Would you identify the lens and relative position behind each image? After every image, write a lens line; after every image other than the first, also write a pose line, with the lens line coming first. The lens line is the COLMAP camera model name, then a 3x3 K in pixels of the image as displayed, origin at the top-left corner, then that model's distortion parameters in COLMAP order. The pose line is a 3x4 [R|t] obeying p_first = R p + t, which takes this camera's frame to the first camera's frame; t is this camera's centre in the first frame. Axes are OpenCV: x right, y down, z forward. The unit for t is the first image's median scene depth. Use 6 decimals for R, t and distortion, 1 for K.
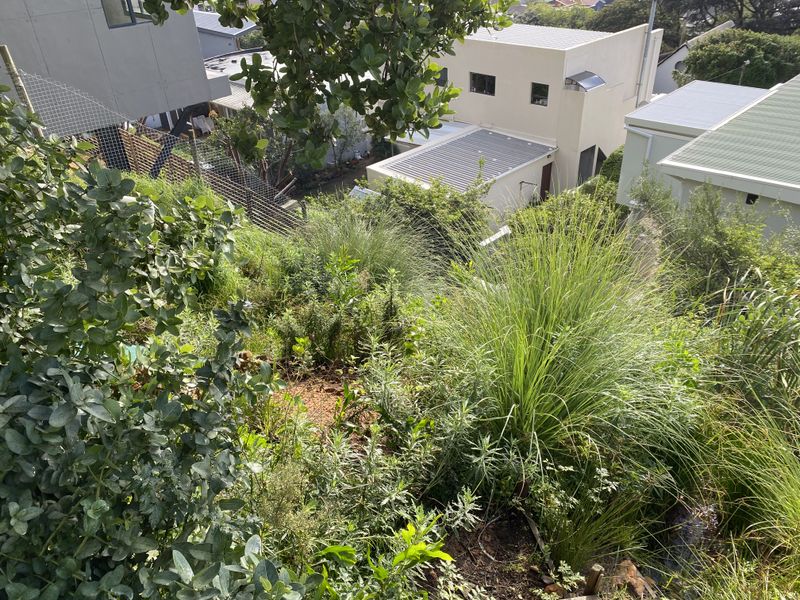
lens RADIAL K [[602.6, 0, 406.7], [0, 602.6, 296.2], [0, 0, 1]] dist [0.039700, -0.046726]
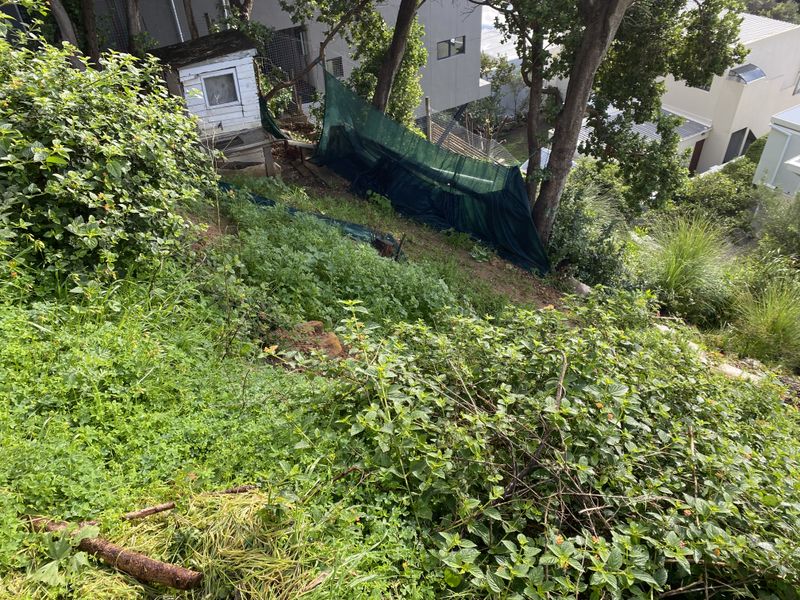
lens RADIAL K [[602.6, 0, 406.7], [0, 602.6, 296.2], [0, 0, 1]] dist [0.039700, -0.046726]
pose [[0.973484, 0.147635, -0.174737, -0.089025], [-0.125602, 0.983379, 0.131110, 0.002267], [0.191189, -0.105687, 0.975847, -0.361284]]
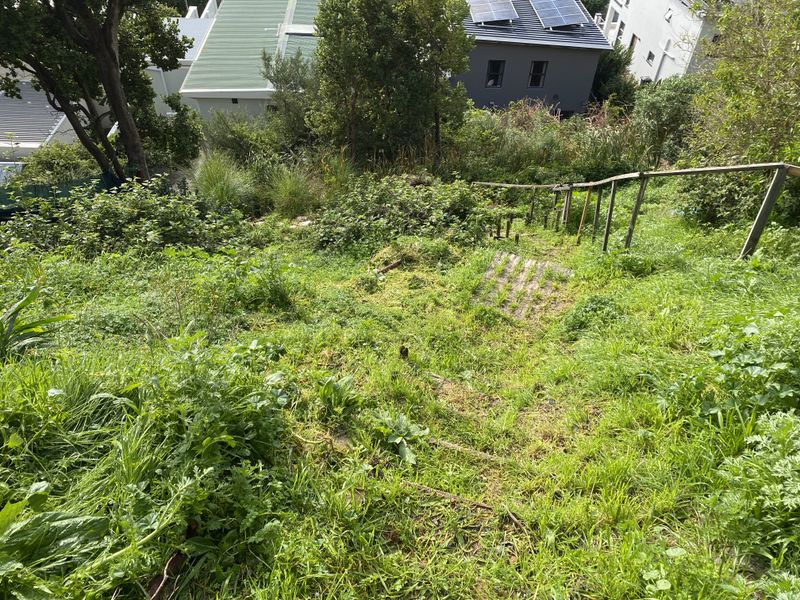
lens RADIAL K [[602.6, 0, 406.7], [0, 602.6, 296.2], [0, 0, 1]] dist [0.039700, -0.046726]
pose [[0.683690, -0.455319, 0.570309, -0.260104], [0.332130, 0.890000, 0.312392, -0.020883], [-0.649813, -0.024162, 0.759710, -0.494509]]
